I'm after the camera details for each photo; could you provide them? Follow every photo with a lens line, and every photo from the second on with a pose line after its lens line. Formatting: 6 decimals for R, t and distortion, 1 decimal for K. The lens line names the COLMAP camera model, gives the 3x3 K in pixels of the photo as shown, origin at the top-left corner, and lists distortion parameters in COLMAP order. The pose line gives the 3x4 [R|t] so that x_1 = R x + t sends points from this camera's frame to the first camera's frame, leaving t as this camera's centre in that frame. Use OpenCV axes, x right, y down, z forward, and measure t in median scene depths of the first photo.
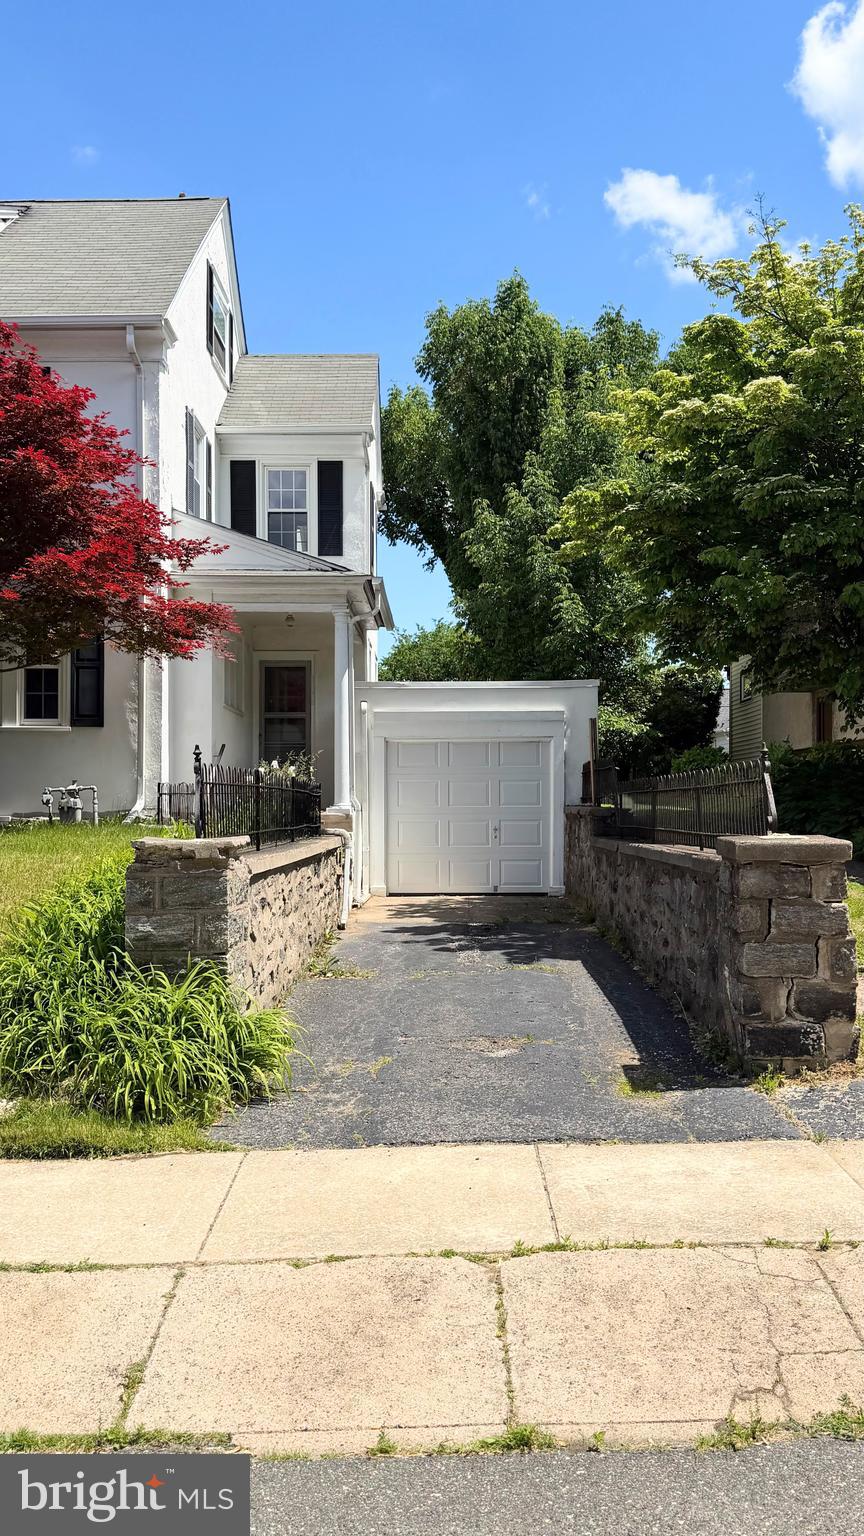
lens RADIAL K [[1186.4, 0, 432.0], [0, 1186.4, 768.0], [0, 0, 1]] dist [0.064269, -0.006397]
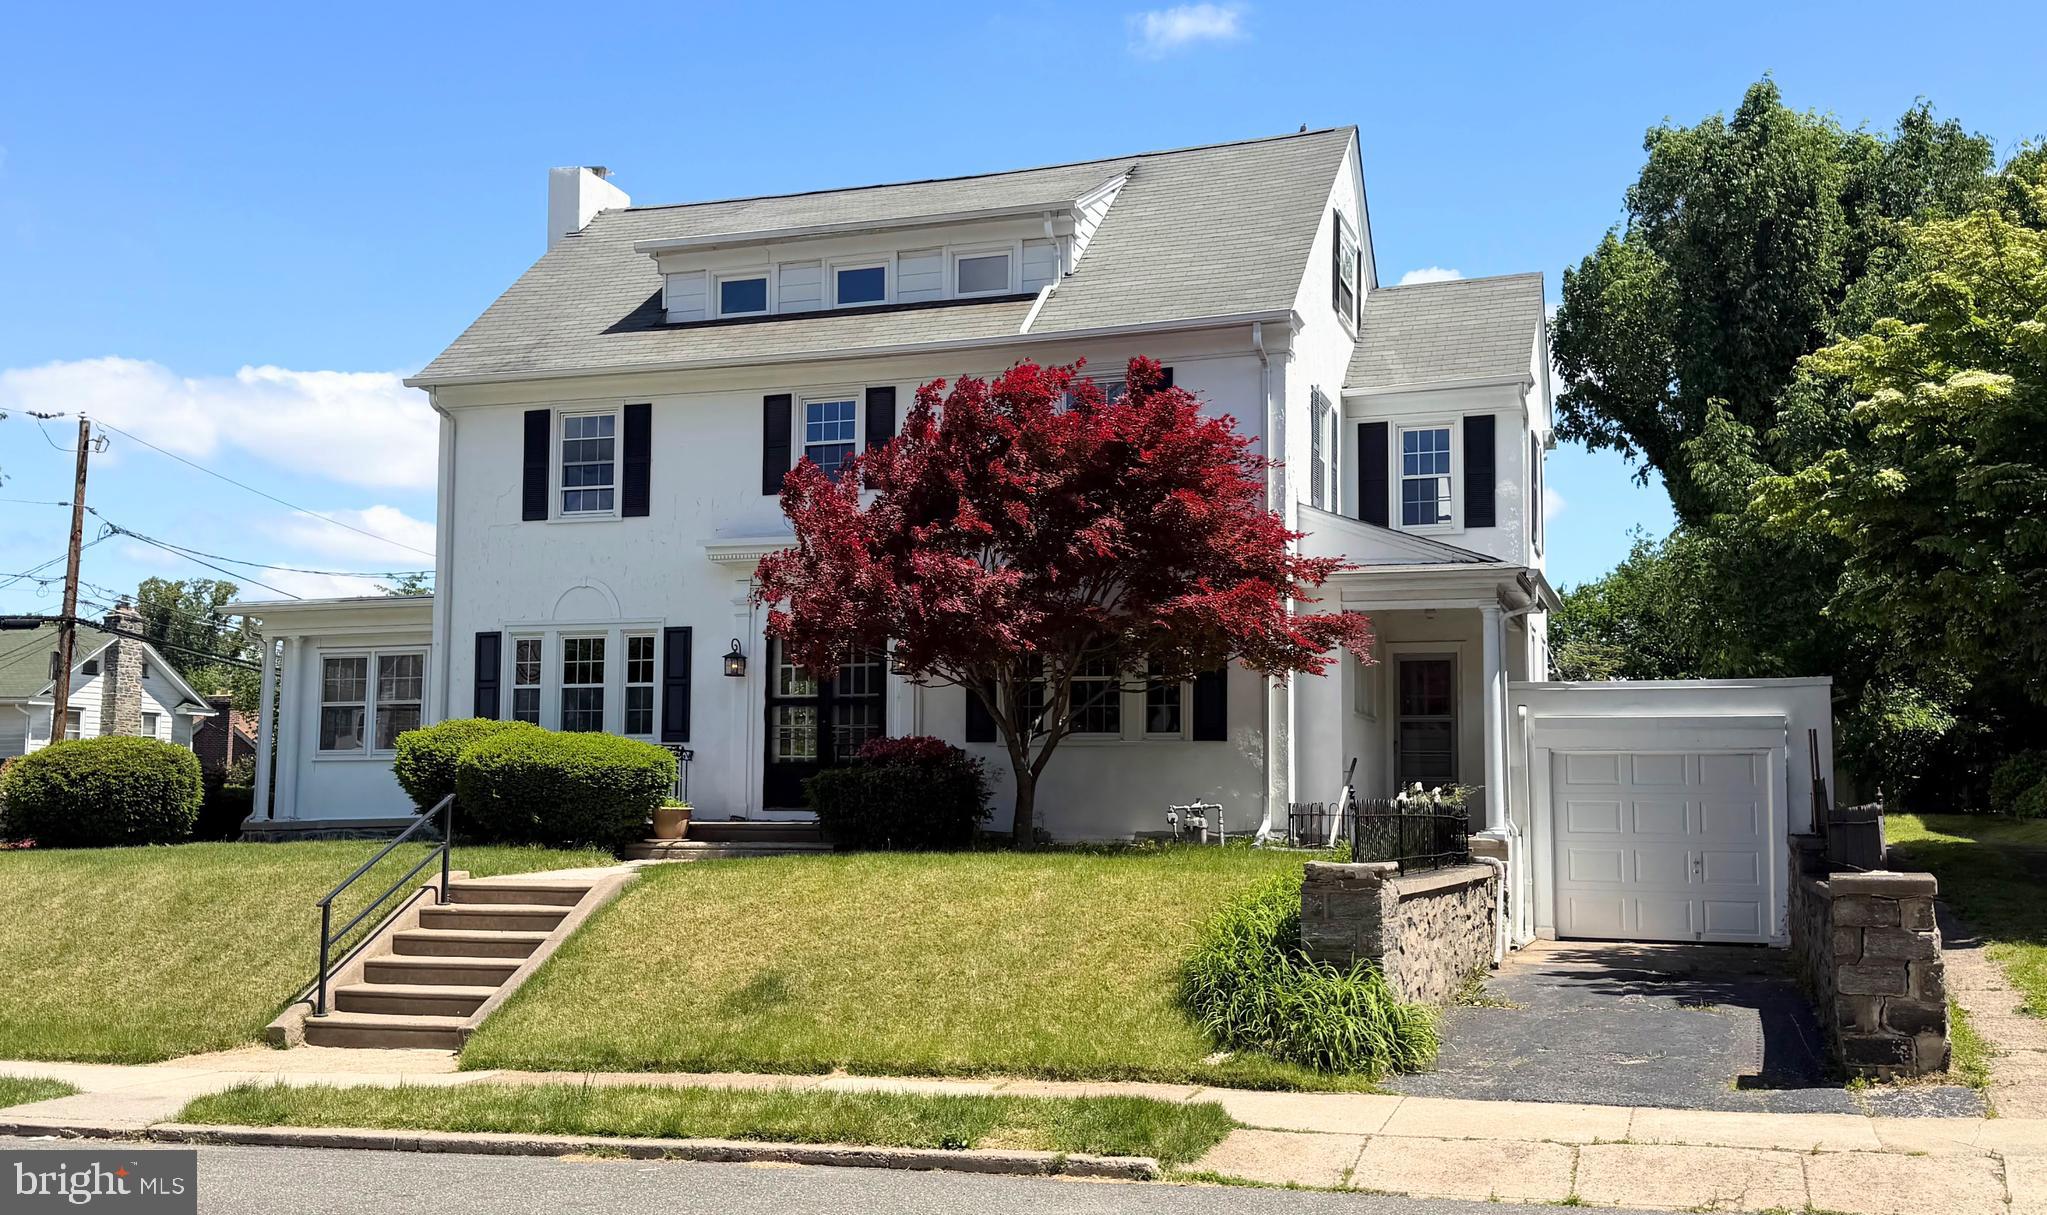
lens RADIAL K [[1768.7, 0, 1016.3], [0, 1768.7, 669.5], [0, 0, 1]] dist [0.199659, -0.404992]
pose [[0.939971, -0.018653, -0.340743, 0.051914], [0.001375, 0.998704, -0.050876, -0.023086], [0.341251, 0.047353, 0.938779, -0.422344]]
